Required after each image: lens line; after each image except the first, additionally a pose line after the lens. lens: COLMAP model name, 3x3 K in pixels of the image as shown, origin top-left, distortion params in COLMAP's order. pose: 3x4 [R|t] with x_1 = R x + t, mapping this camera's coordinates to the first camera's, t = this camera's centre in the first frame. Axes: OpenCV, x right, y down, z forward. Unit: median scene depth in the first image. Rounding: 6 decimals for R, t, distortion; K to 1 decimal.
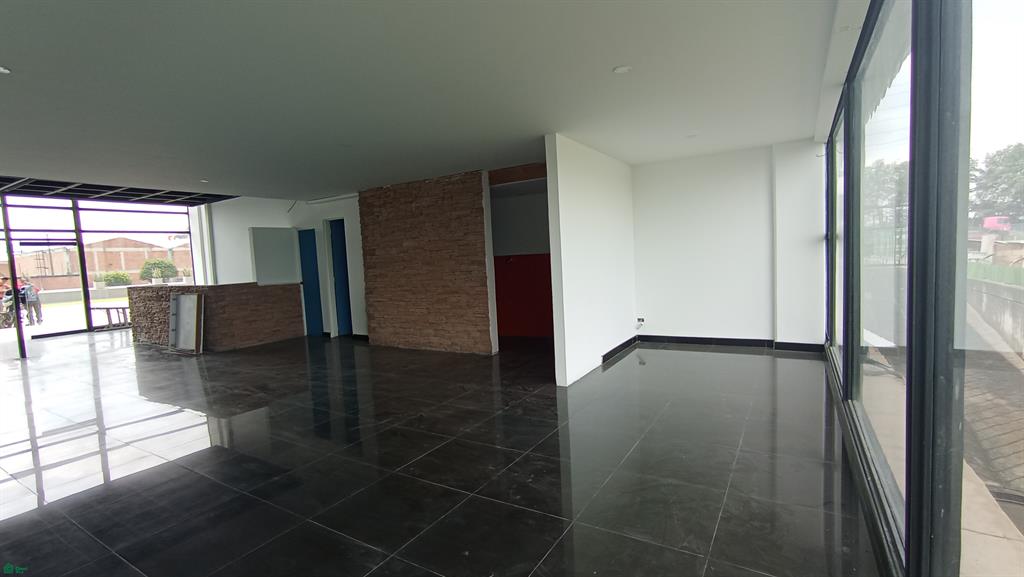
lens RADIAL K [[462.5, 0, 512.0], [0, 462.5, 288.5], [0, 0, 1]] dist [0.000411, 0.001026]
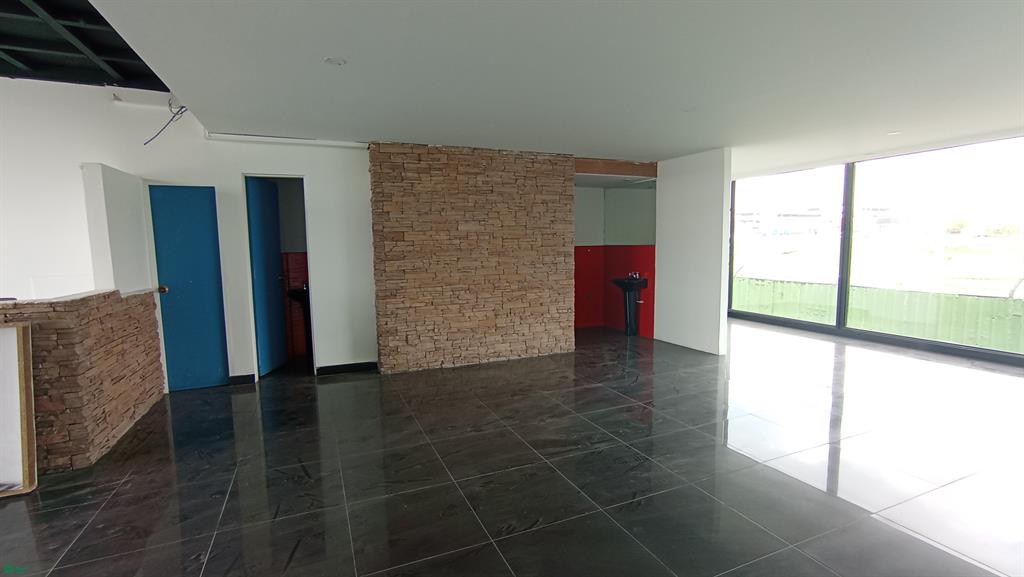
lens RADIAL K [[462.5, 0, 512.0], [0, 462.5, 288.5], [0, 0, 1]] dist [0.000411, 0.001026]
pose [[0.575882, -0.038366, 0.816632, -0.823703], [0.046905, 0.998803, 0.013848, -0.003743], [-0.816186, 0.030330, 0.576992, 0.511825]]
